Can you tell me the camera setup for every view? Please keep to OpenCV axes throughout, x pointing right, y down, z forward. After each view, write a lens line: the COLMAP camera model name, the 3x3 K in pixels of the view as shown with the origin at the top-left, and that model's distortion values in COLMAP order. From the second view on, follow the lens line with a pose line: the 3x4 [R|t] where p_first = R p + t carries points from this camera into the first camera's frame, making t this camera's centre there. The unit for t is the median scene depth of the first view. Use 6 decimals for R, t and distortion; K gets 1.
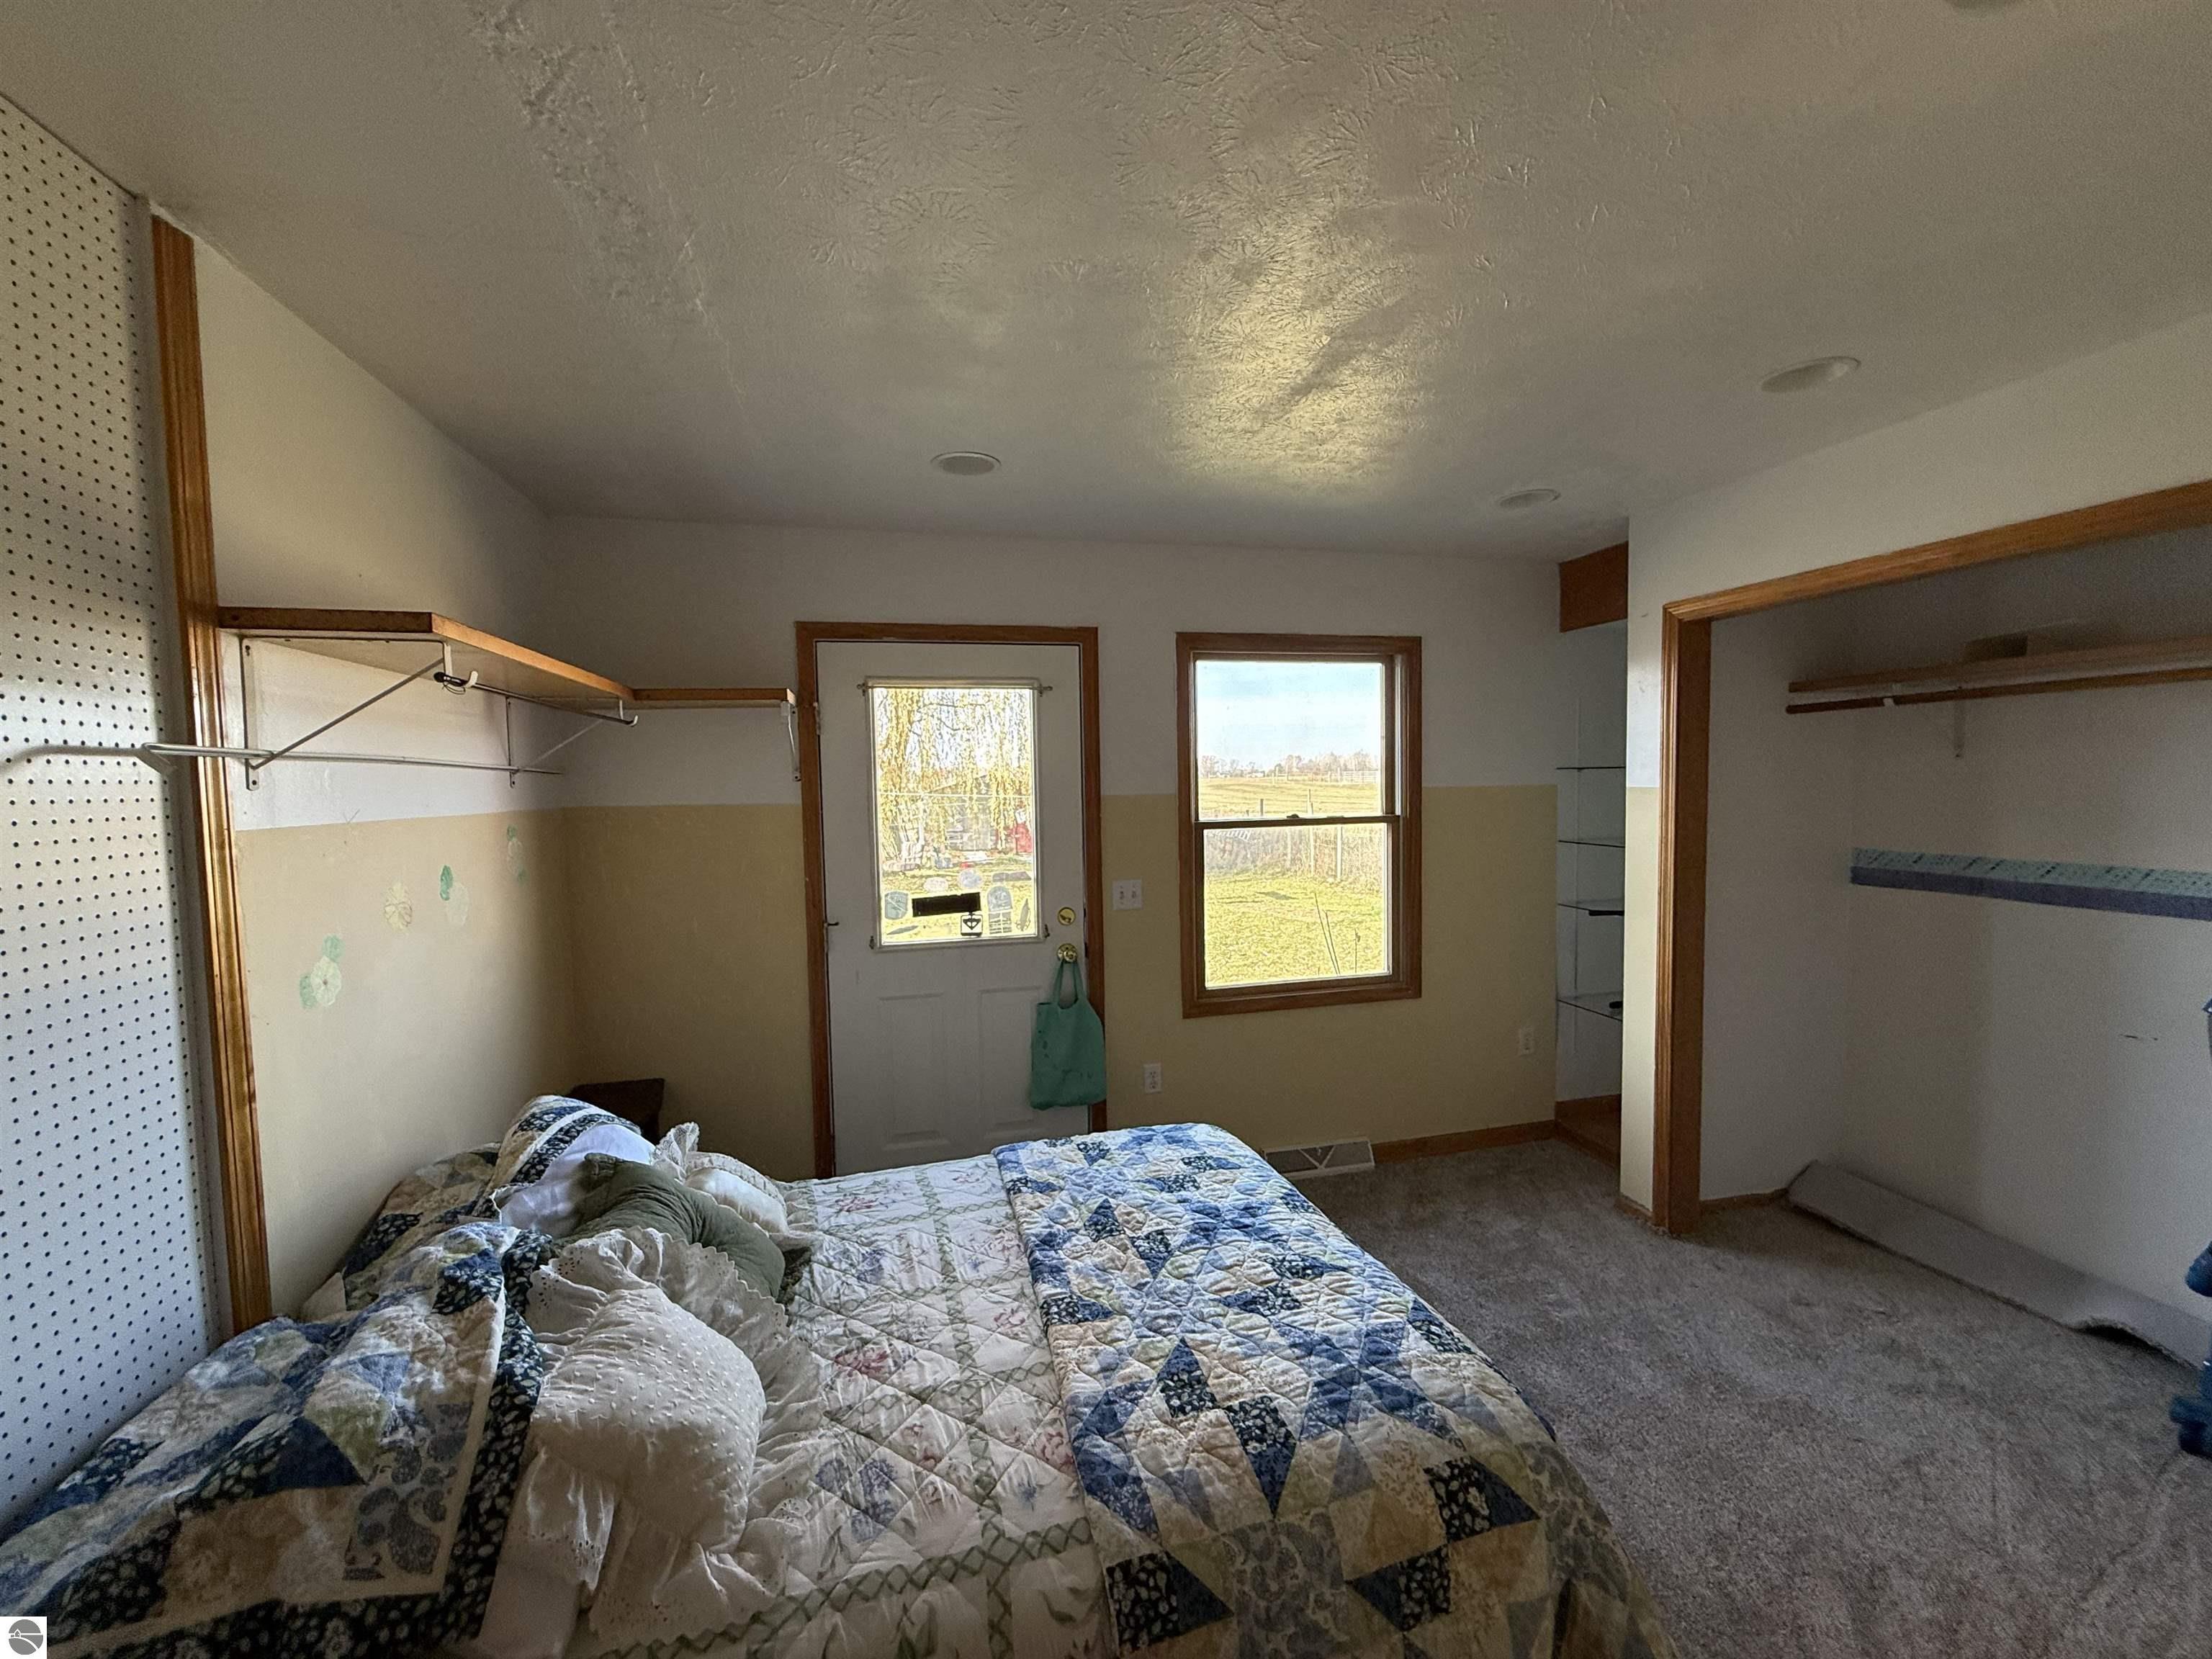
lens RADIAL K [[876.5, 0, 1104.2], [0, 876.5, 826.4], [0, 0, 1]] dist [0.000457, -0.000251]
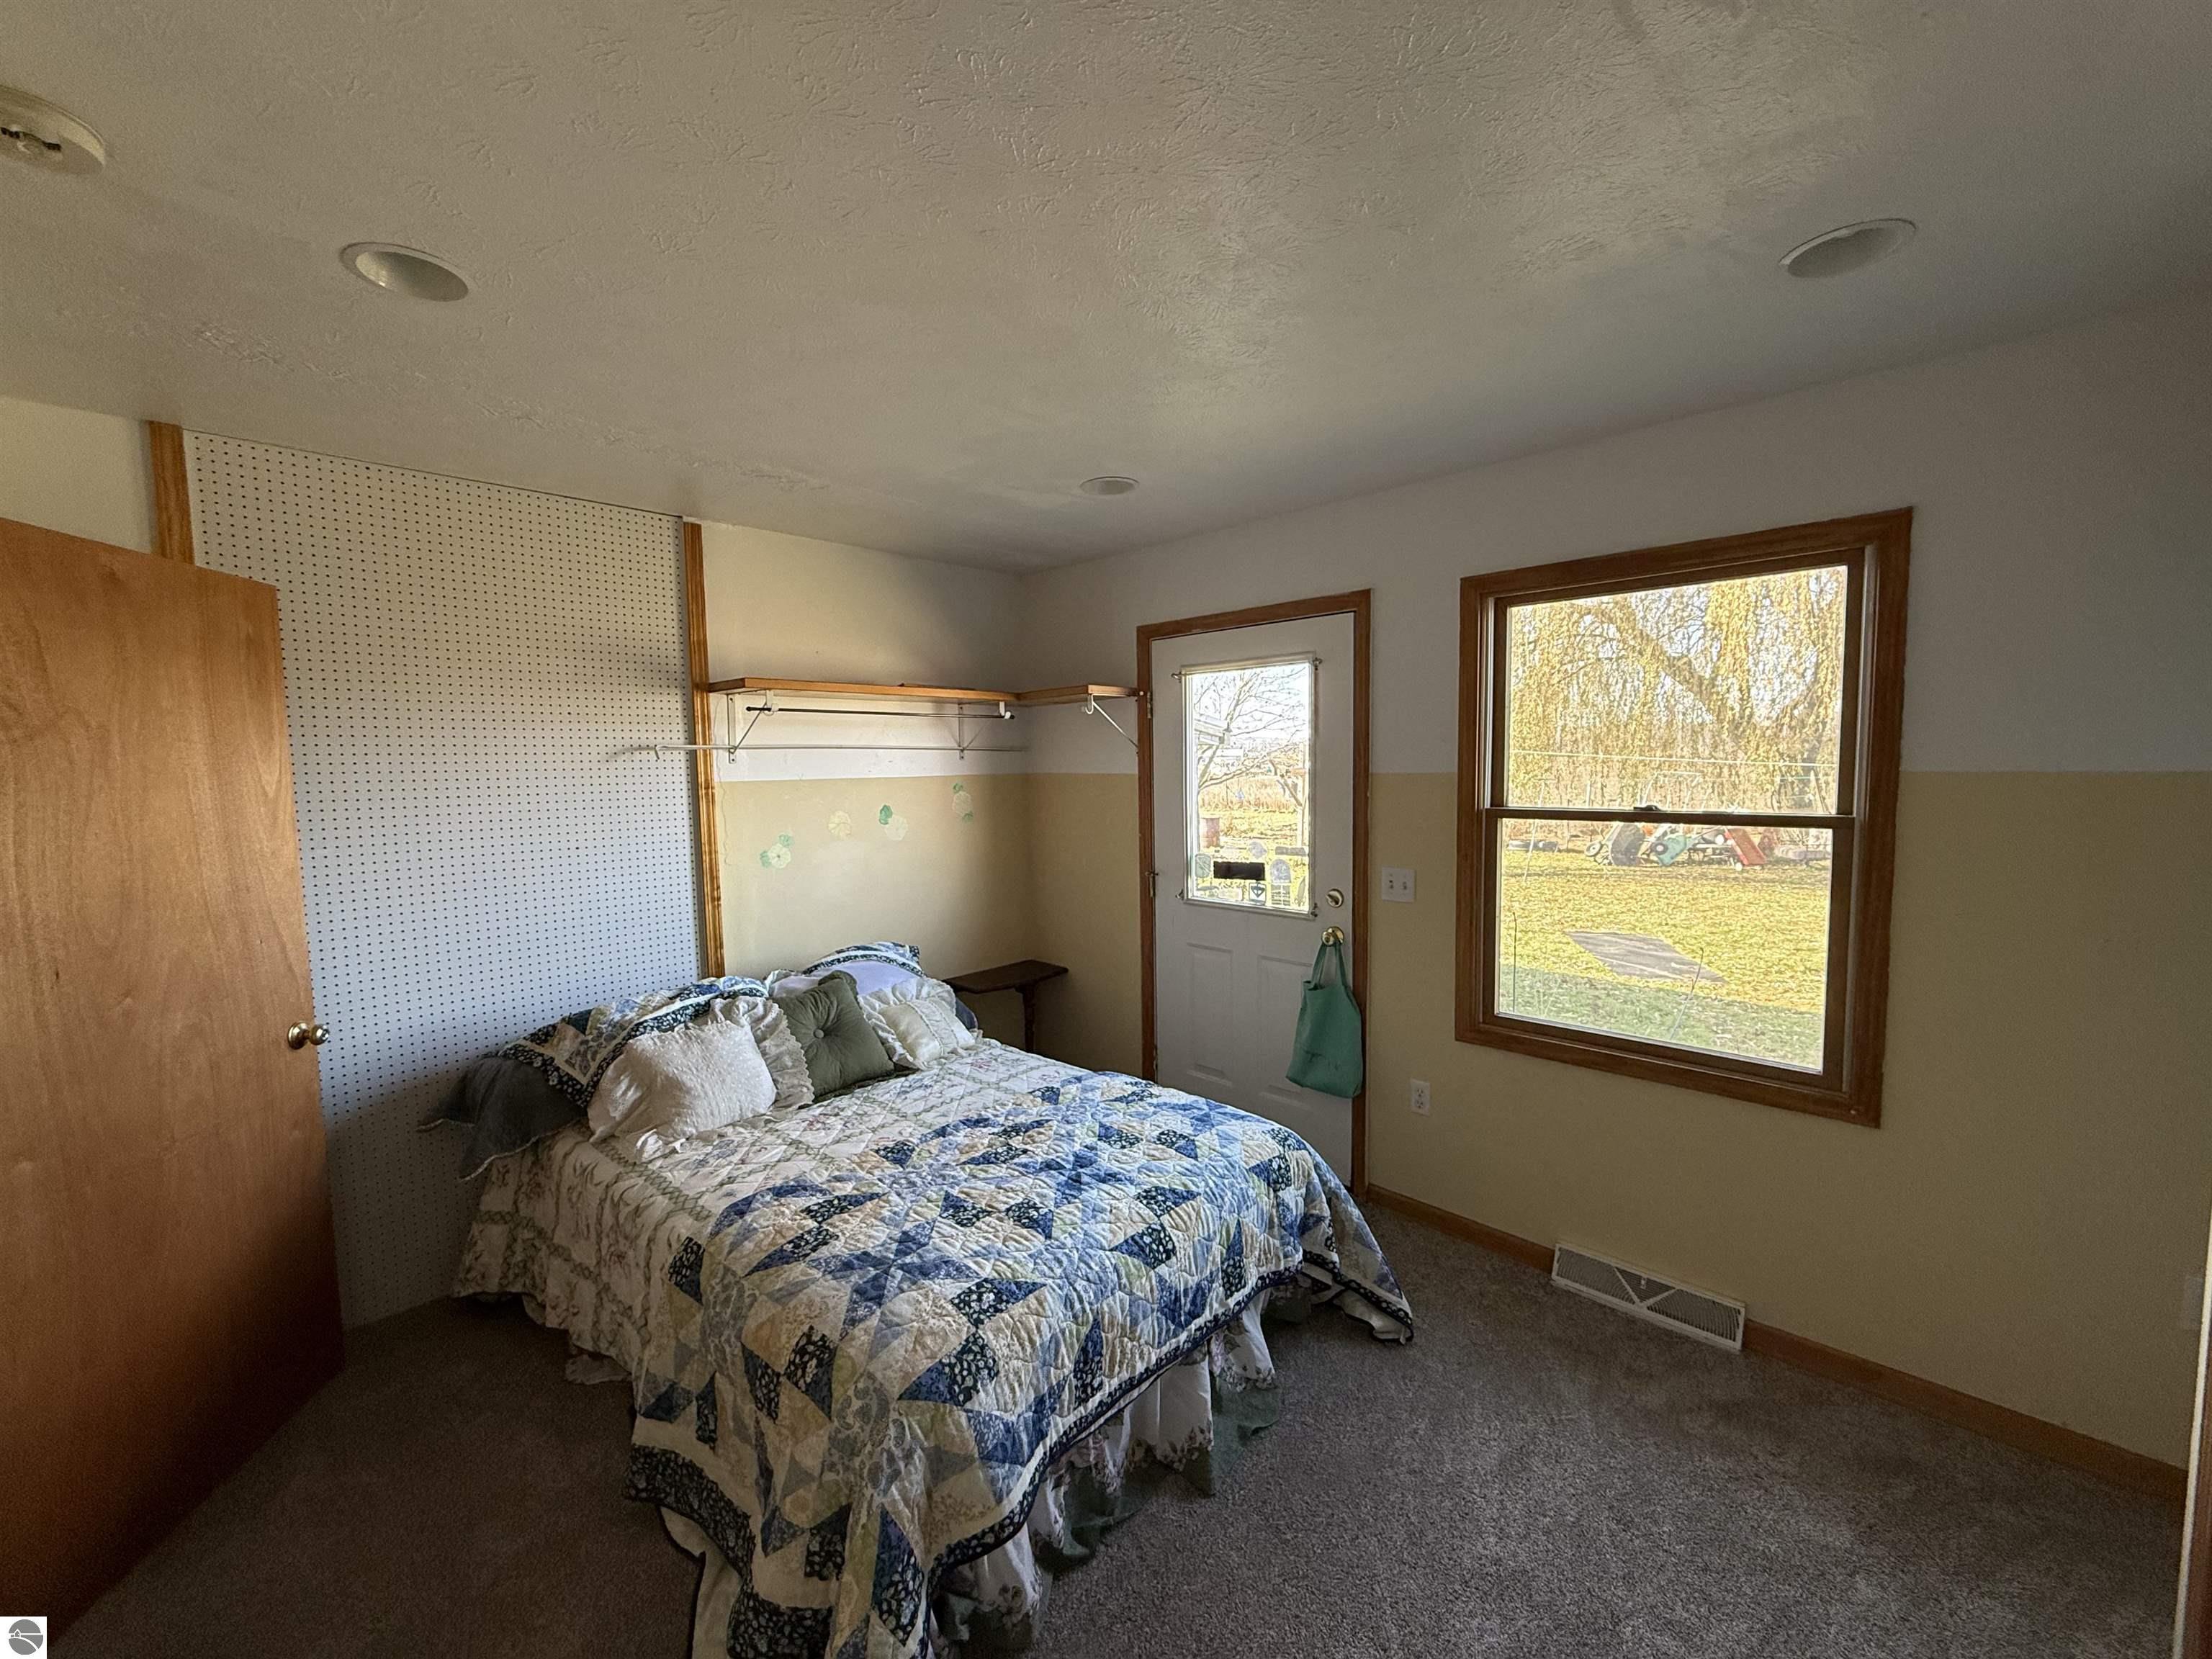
lens RADIAL K [[876.5, 0, 1104.2], [0, 876.5, 826.4], [0, 0, 1]] dist [0.000457, -0.000251]
pose [[0.530877, 0.073970, -0.844214, 0.910548], [-0.039267, 0.997260, 0.062688, -0.037663], [0.846539, -0.000129, 0.532327, 0.397712]]
